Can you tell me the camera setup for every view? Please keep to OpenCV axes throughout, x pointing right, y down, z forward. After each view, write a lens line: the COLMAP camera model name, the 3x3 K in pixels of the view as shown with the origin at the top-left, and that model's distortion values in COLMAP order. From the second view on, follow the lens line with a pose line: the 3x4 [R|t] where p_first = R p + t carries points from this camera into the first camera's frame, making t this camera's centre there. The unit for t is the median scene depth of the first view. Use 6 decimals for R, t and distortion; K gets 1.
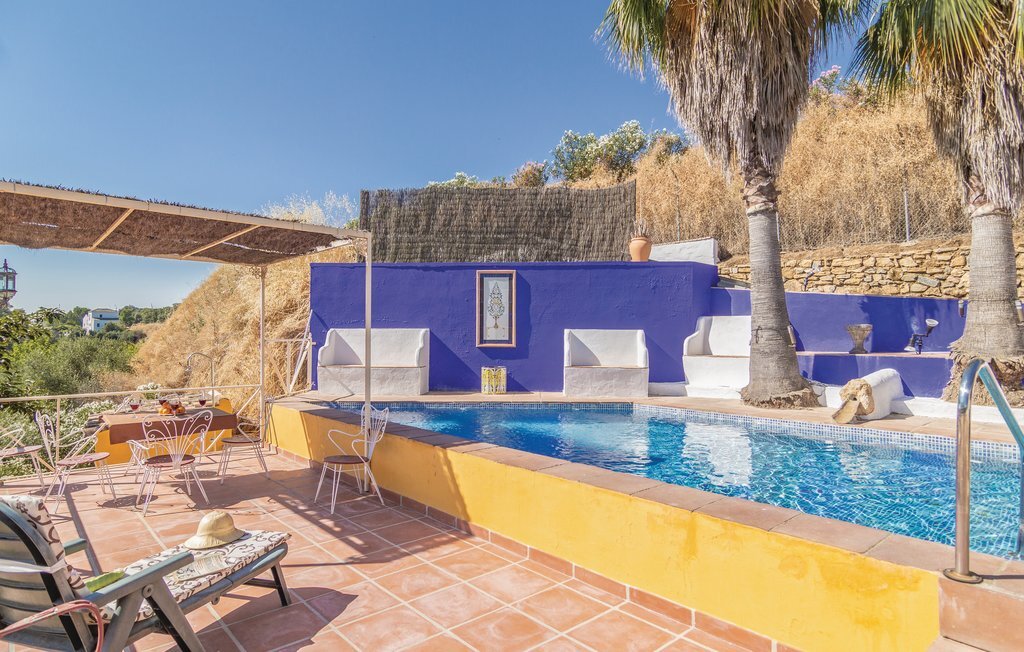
lens RADIAL K [[586.0, 0, 525.7], [0, 586.0, 325.5], [0, 0, 1]] dist [0.001581, 0.000576]
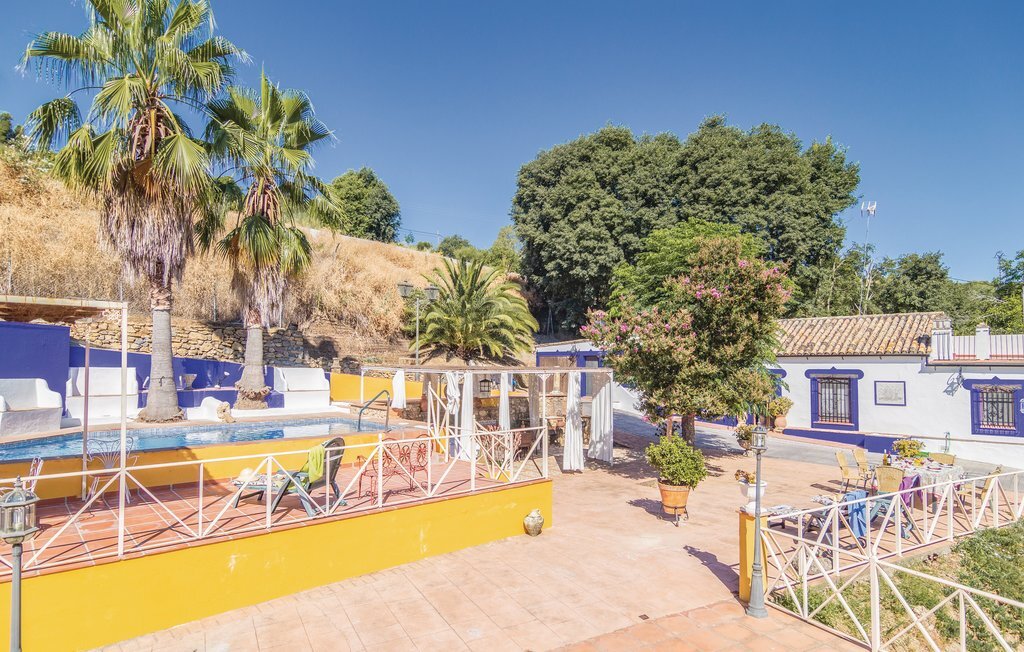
lens RADIAL K [[585.6, 0, 522.8], [0, 585.6, 339.5], [0, 0, 1]] dist [0.001606, 0.001796]
pose [[-0.011760, 0.040826, 0.999097, -1.118792], [-0.023201, 0.998886, -0.041090, -0.050687], [-0.999662, -0.023664, -0.010800, -0.031123]]
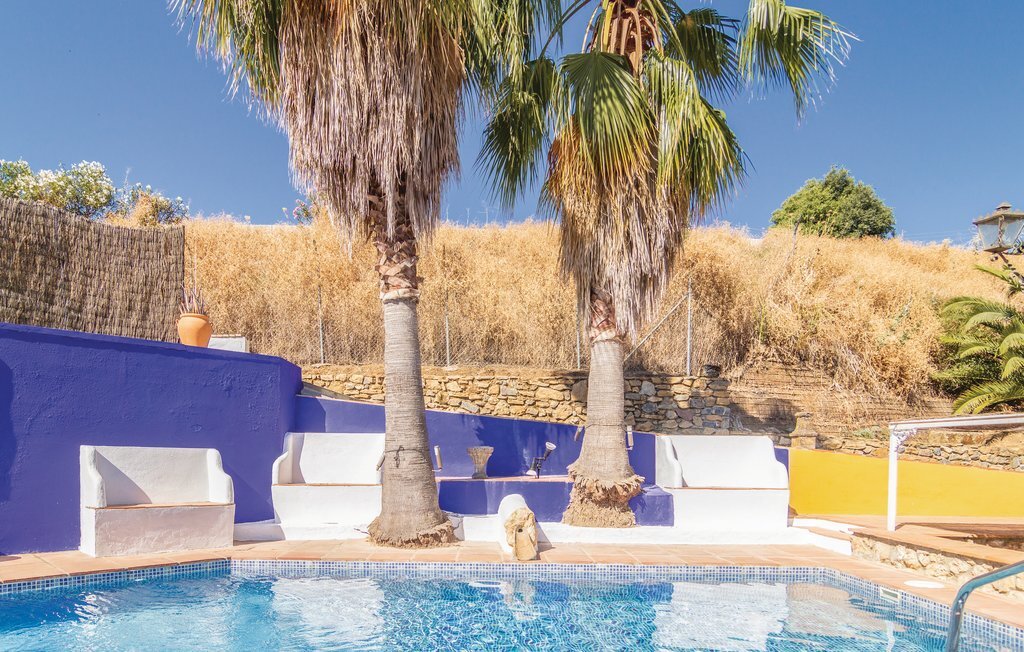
lens RADIAL K [[614.0, 0, 460.4], [0, 614.0, 483.7], [0, 0, 1]] dist [-0.001970, 0.000487]
pose [[0.704122, -0.022441, 0.709725, -0.111263], [-0.016969, 0.998683, 0.048413, 0.008707], [-0.709877, -0.046133, 0.702814, 0.299720]]
